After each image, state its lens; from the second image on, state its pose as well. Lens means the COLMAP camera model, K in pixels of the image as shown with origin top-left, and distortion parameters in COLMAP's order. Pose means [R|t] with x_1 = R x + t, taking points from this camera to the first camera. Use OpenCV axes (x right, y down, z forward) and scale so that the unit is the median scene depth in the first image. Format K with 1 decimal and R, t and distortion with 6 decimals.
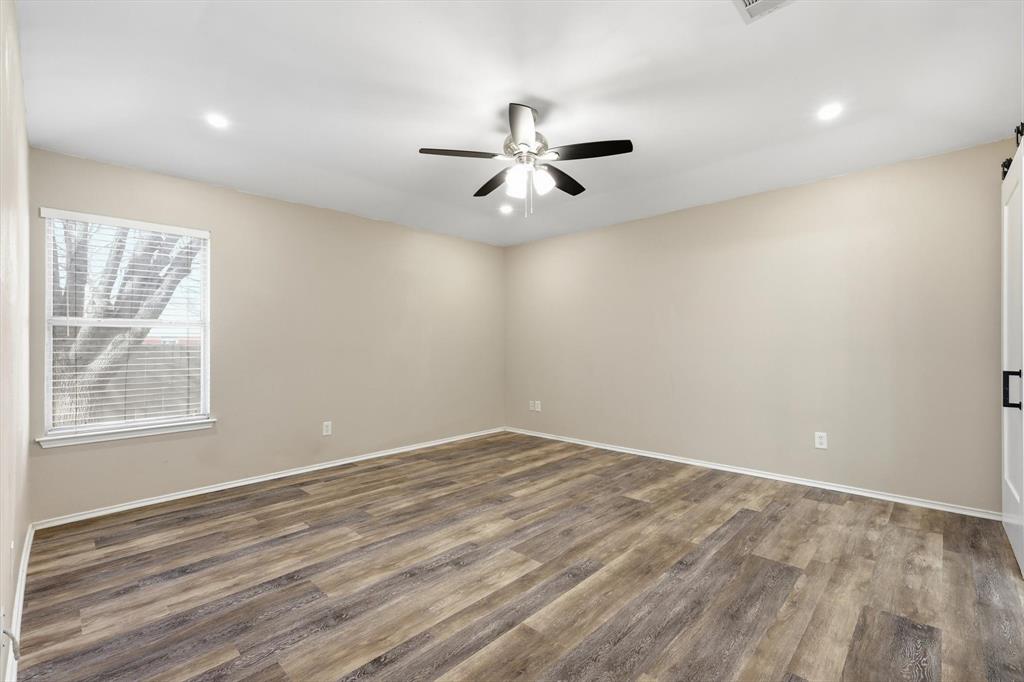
lens RADIAL K [[448.8, 0, 513.4], [0, 448.8, 341.9], [0, 0, 1]] dist [0.004905, 0.000200]
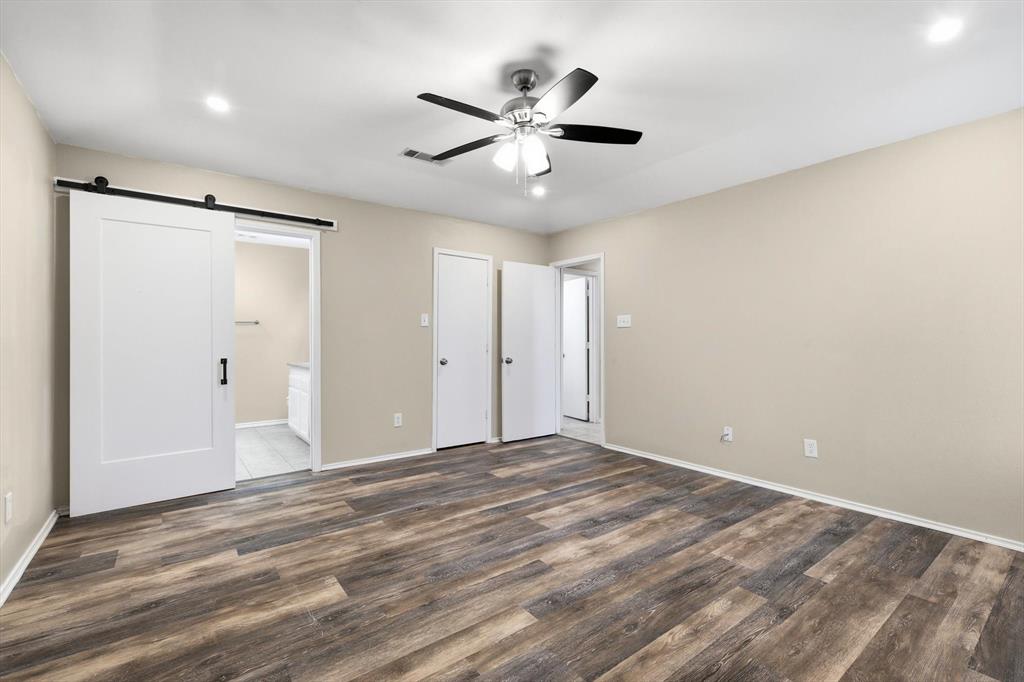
lens RADIAL K [[448.8, 0, 510.3], [0, 448.8, 341.4], [0, 0, 1]] dist [0.004905, 0.000200]
pose [[-0.987086, 0.007337, 0.160023, -0.086709], [0.006893, 0.999971, -0.003326, 0.010292], [-0.160042, -0.002180, -0.987108, 2.004265]]
